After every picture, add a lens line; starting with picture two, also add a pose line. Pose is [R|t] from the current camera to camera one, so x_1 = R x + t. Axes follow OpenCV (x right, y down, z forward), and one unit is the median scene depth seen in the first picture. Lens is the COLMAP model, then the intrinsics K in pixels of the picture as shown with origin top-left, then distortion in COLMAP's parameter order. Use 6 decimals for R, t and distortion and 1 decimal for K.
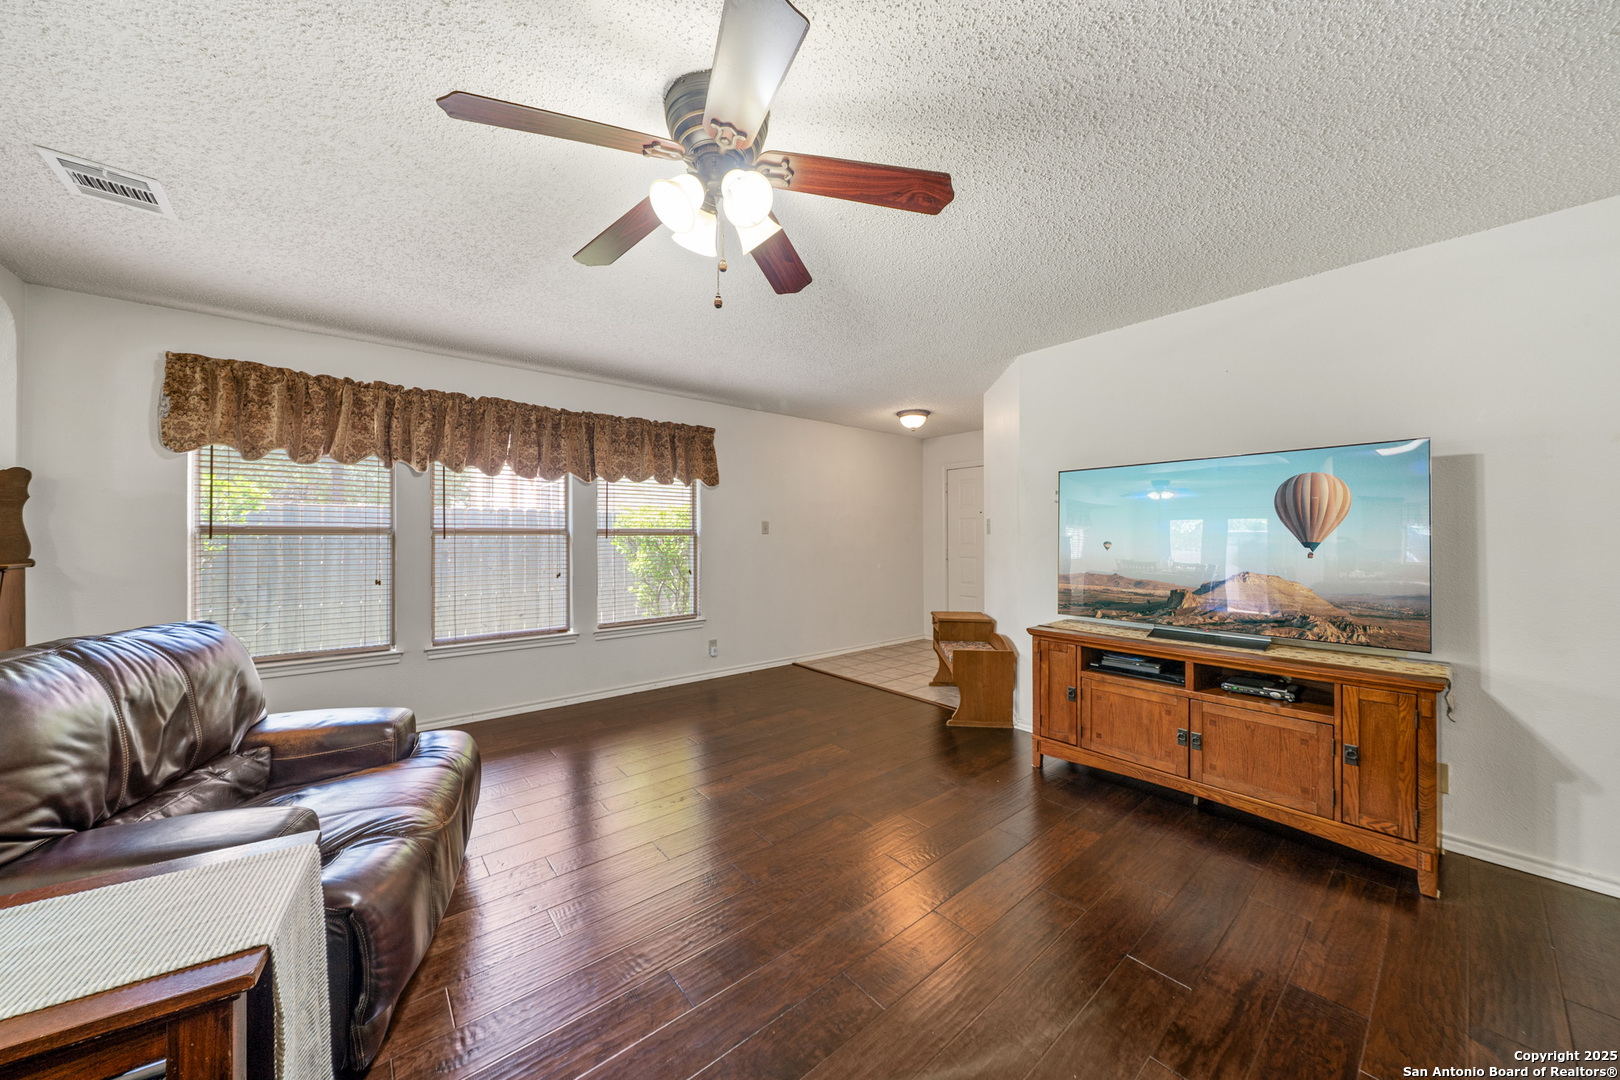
lens RADIAL K [[557.6, 0, 809.4], [0, 557.6, 534.2], [0, 0, 1]] dist [-0.007323, -0.000038]
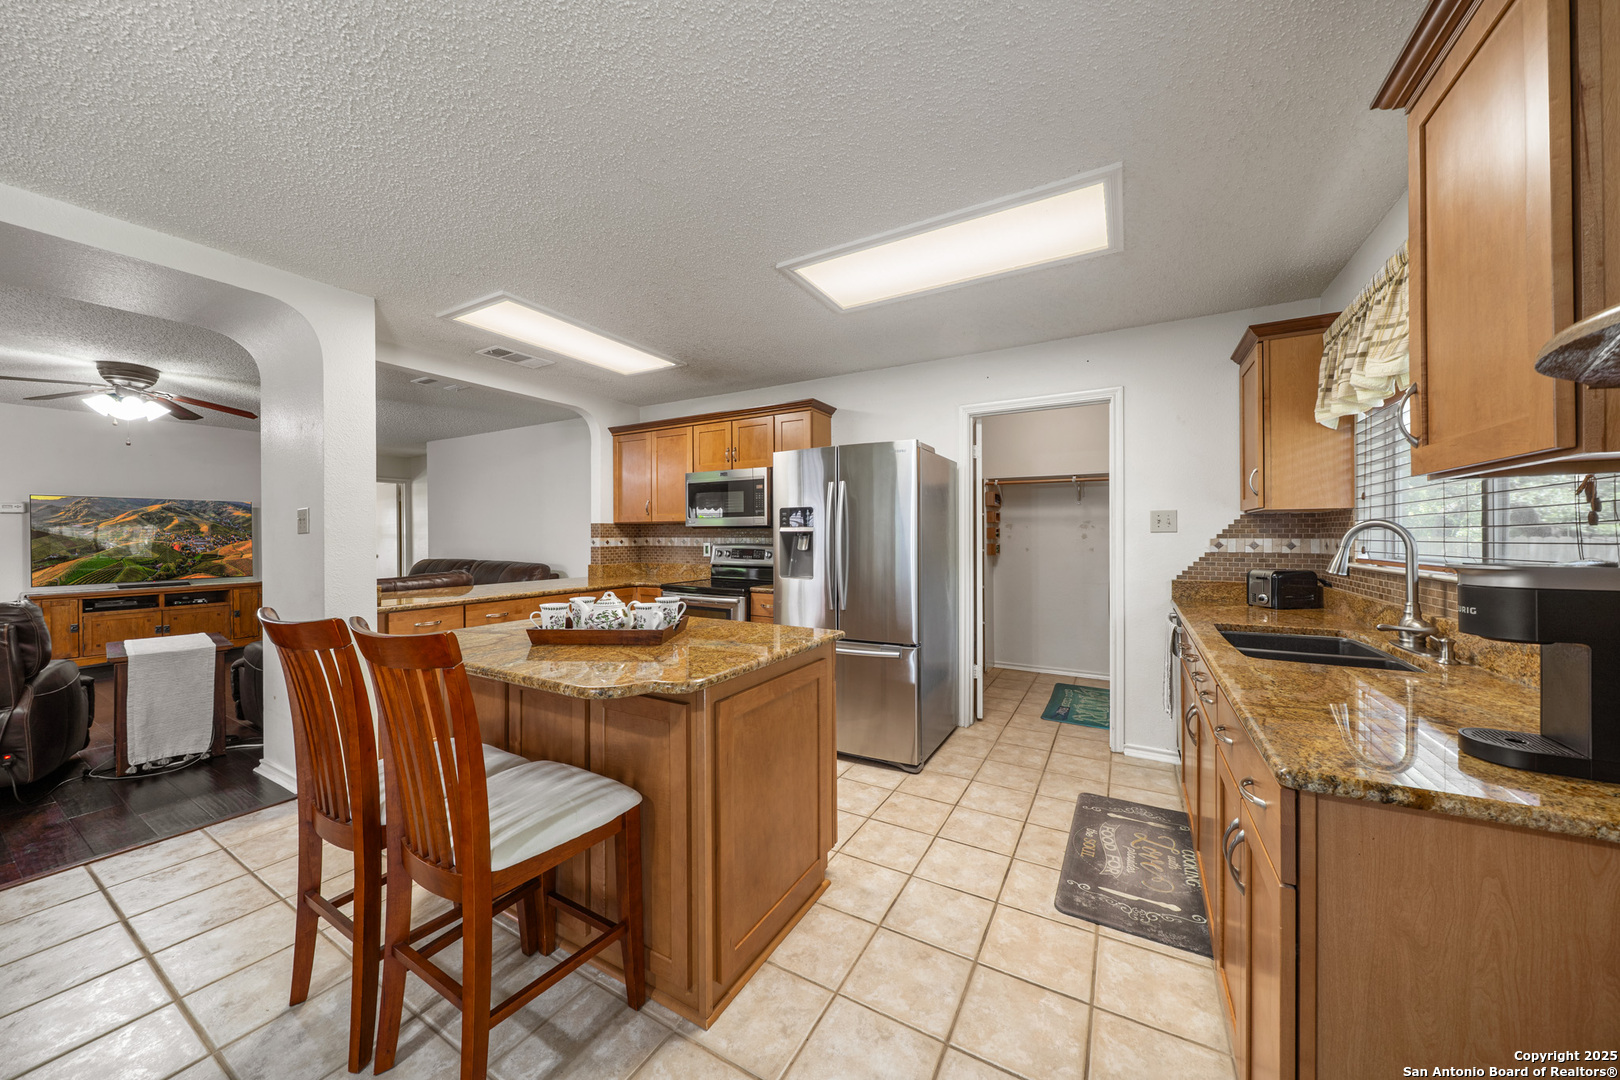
lens RADIAL K [[557.6, 0, 809.4], [0, 557.6, 534.2], [0, 0, 1]] dist [-0.007323, -0.000038]
pose [[-0.344549, 0.000585, 0.938768, -1.496905], [0.001115, 0.999999, -0.000214, -0.000289], [-0.938768, 0.000973, -0.344549, -0.428580]]
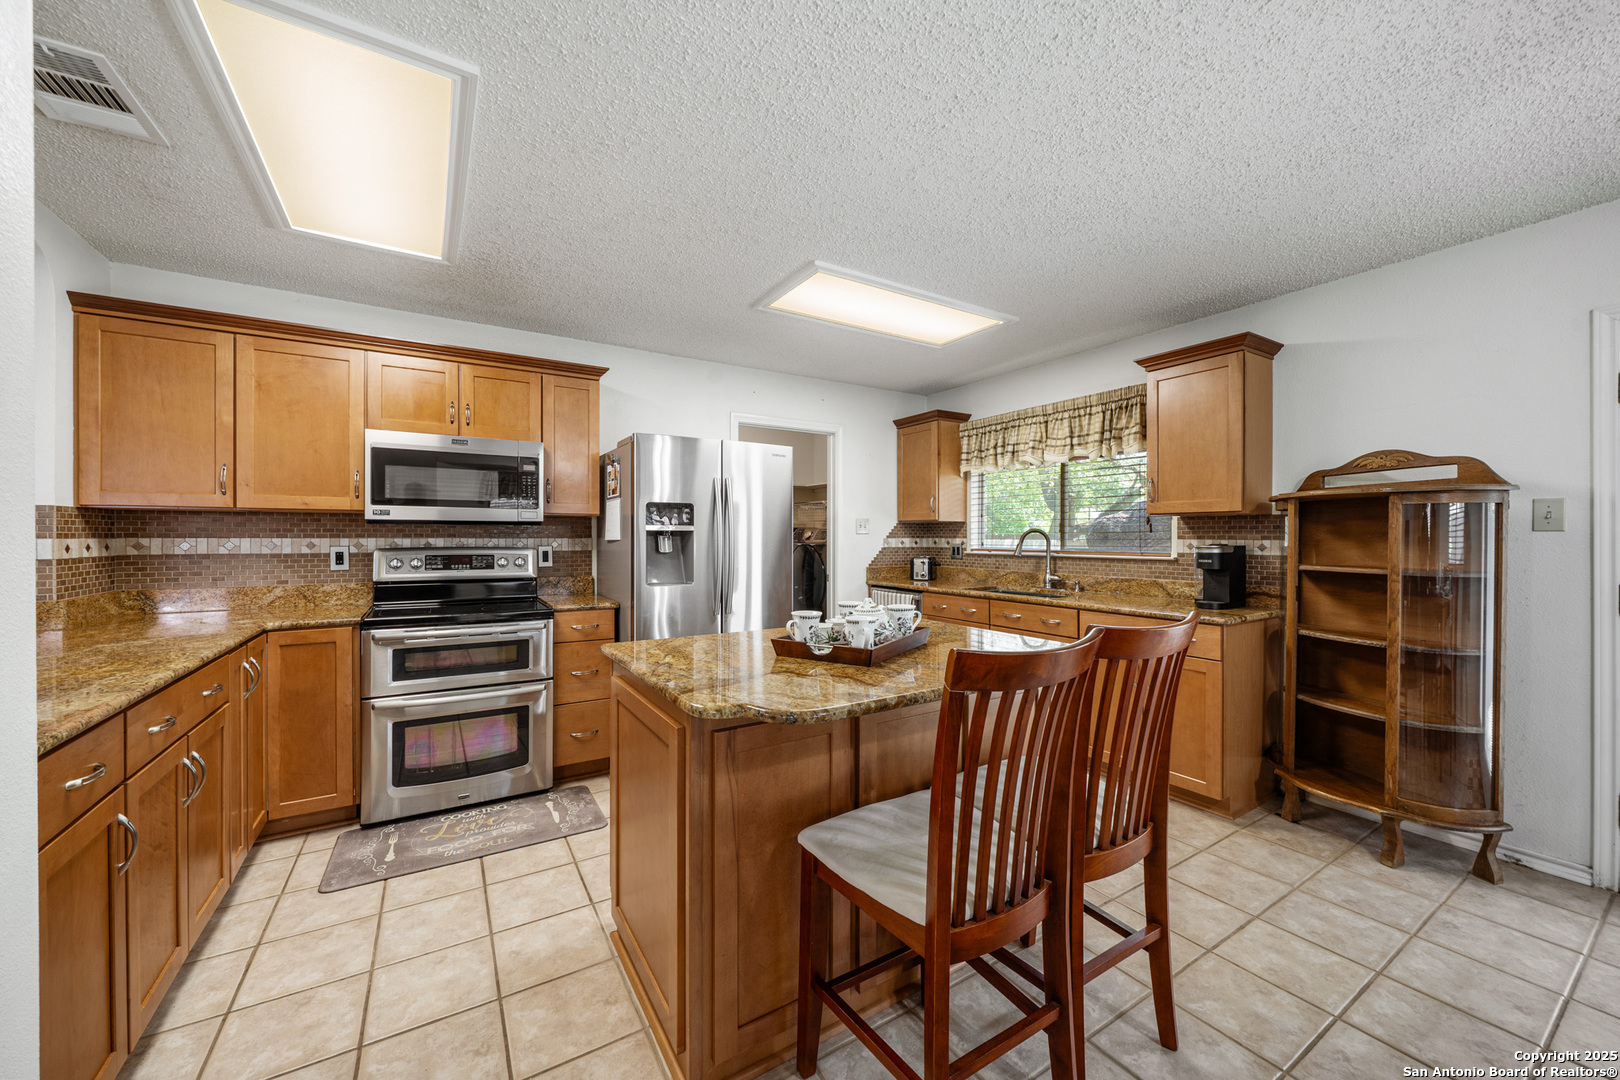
lens RADIAL K [[604.4, 0, 810.1], [0, 604.4, 537.4], [0, 0, 1]] dist [-0.004403, -0.000167]
pose [[-0.990099, -0.003415, 0.140328, -0.959131], [-0.003137, 0.999993, 0.002201, 0.002254], [-0.140335, 0.001740, -0.990103, 0.079659]]
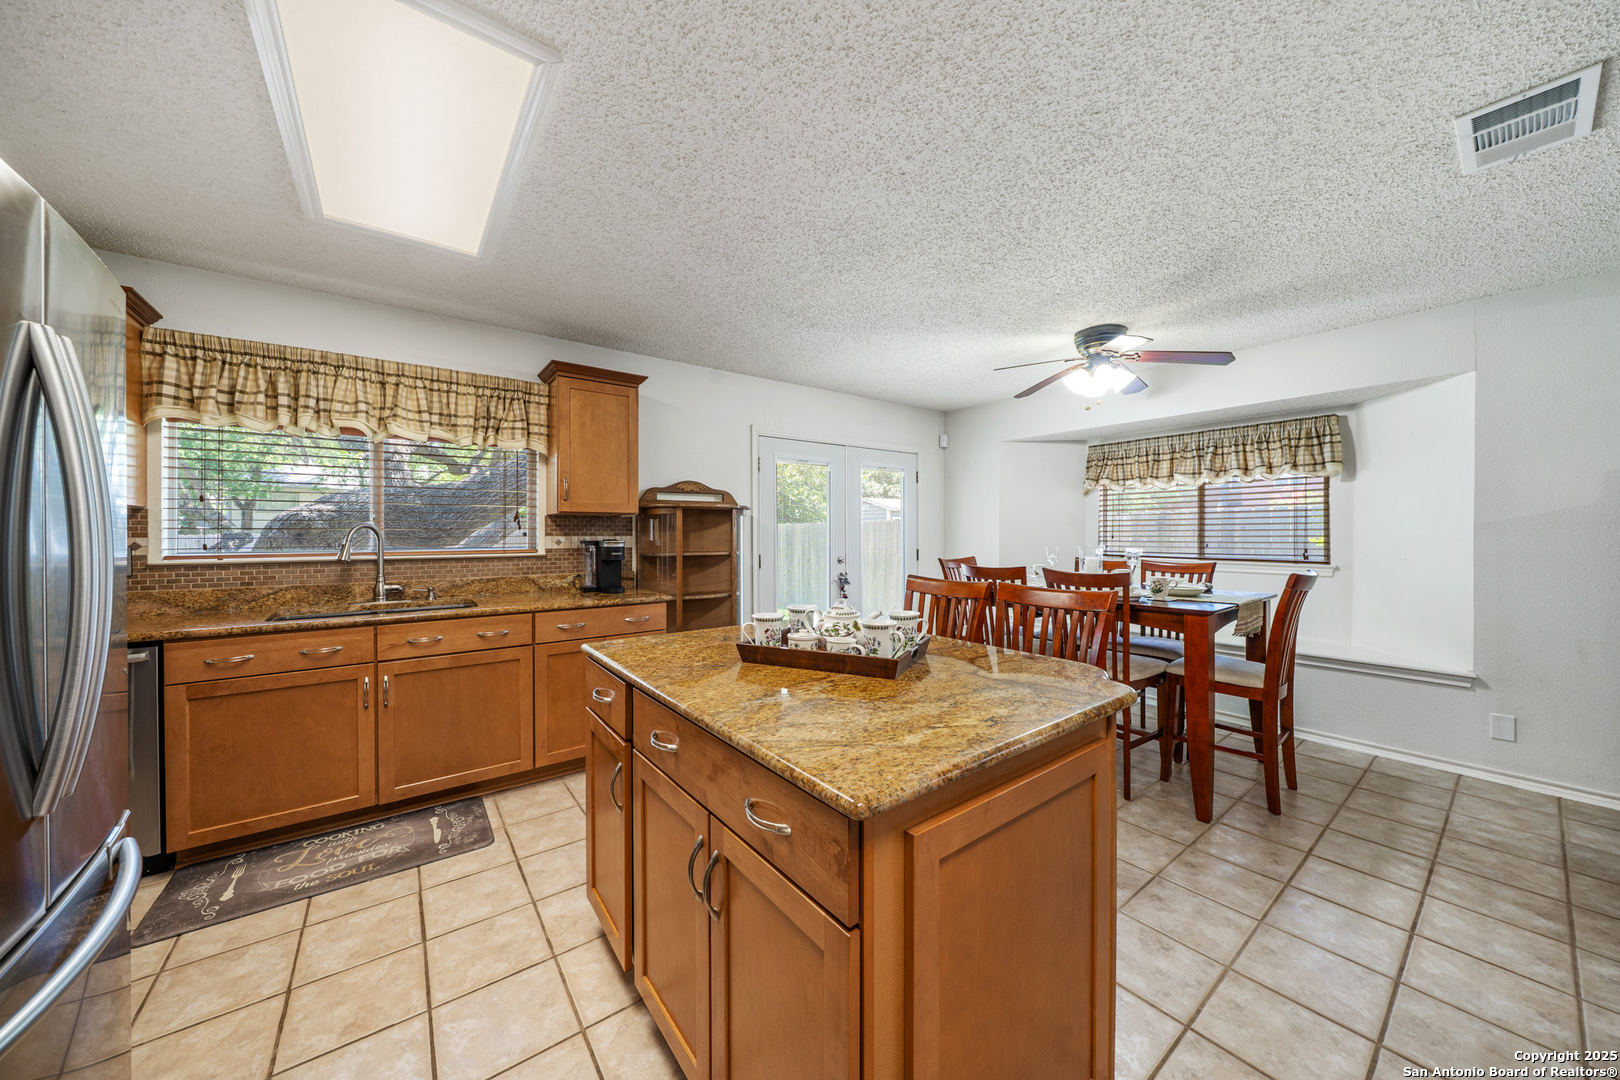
lens RADIAL K [[553.9, 0, 810.7], [0, 553.9, 535.5], [0, 0, 1]] dist [-0.007175, 0.000134]
pose [[-0.047591, 0.001368, -0.998866, -0.500922], [0.001945, 0.999997, 0.001277, 0.004371], [0.998865, -0.001882, -0.047593, -0.436523]]
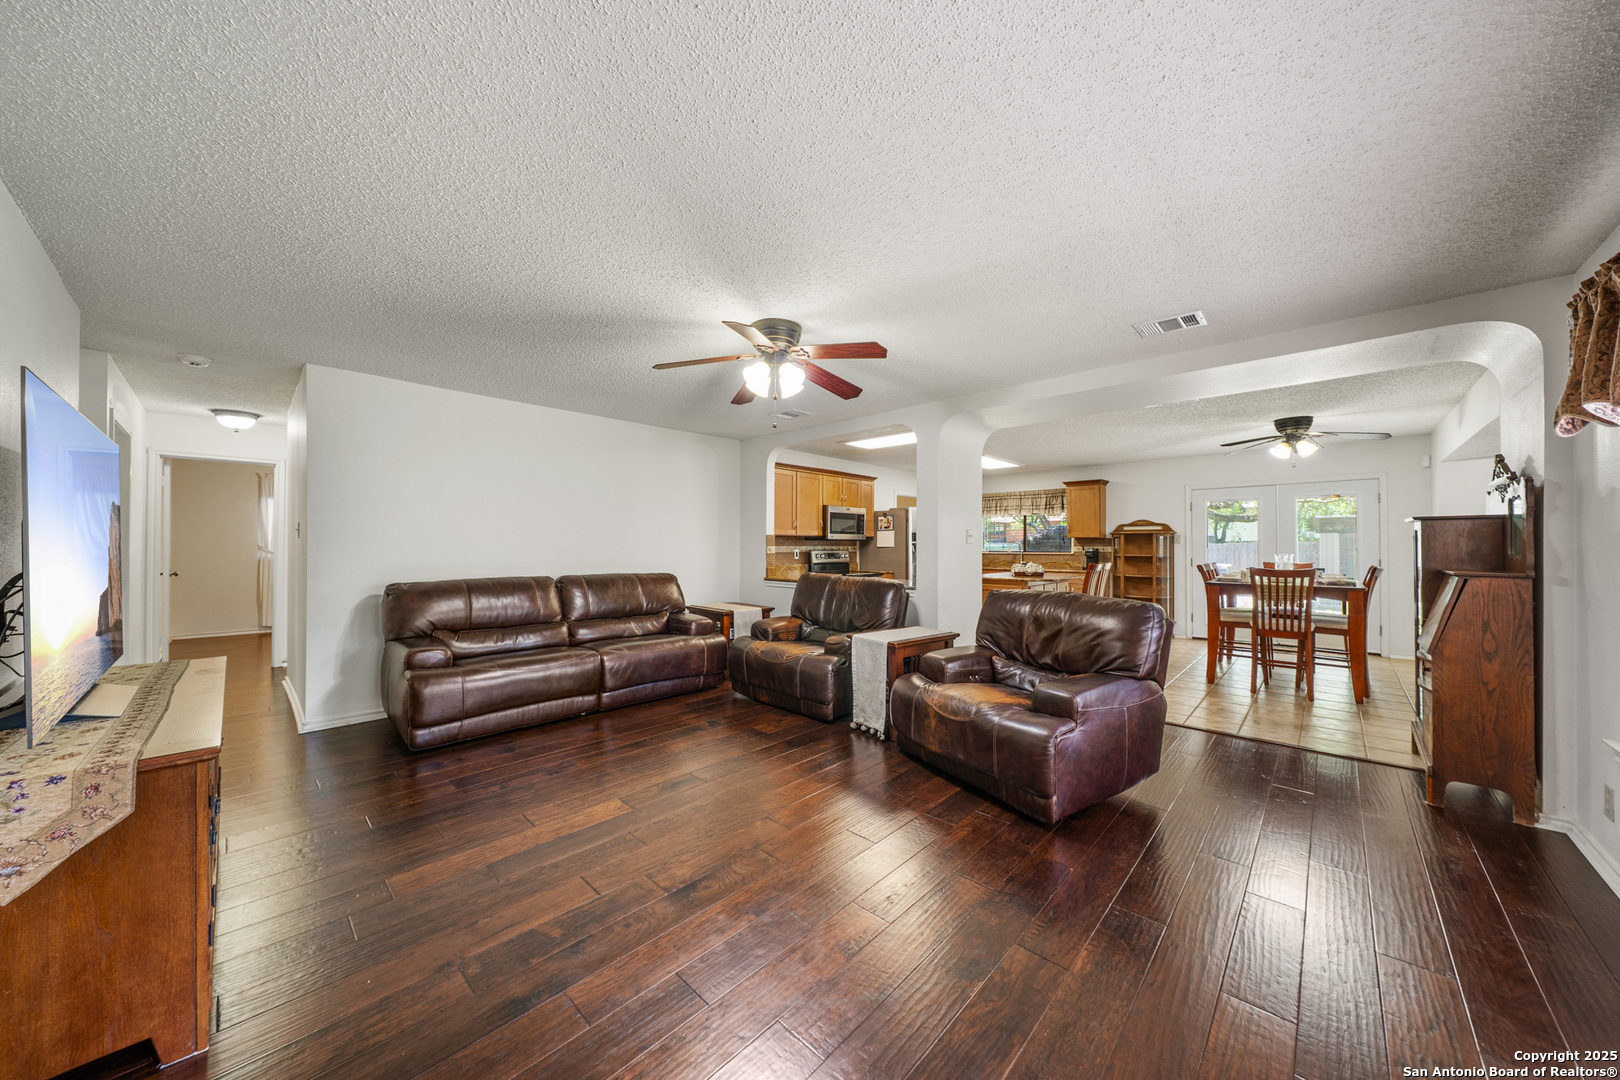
lens RADIAL K [[553.9, 0, 810.7], [0, 553.9, 535.5], [0, 0, 1]] dist [-0.007175, 0.000134]
pose [[-0.993209, -0.005234, -0.116230, -0.026715], [-0.003130, 0.999828, -0.018274, 0.005161], [0.116306, -0.017786, -0.993054, 1.248908]]
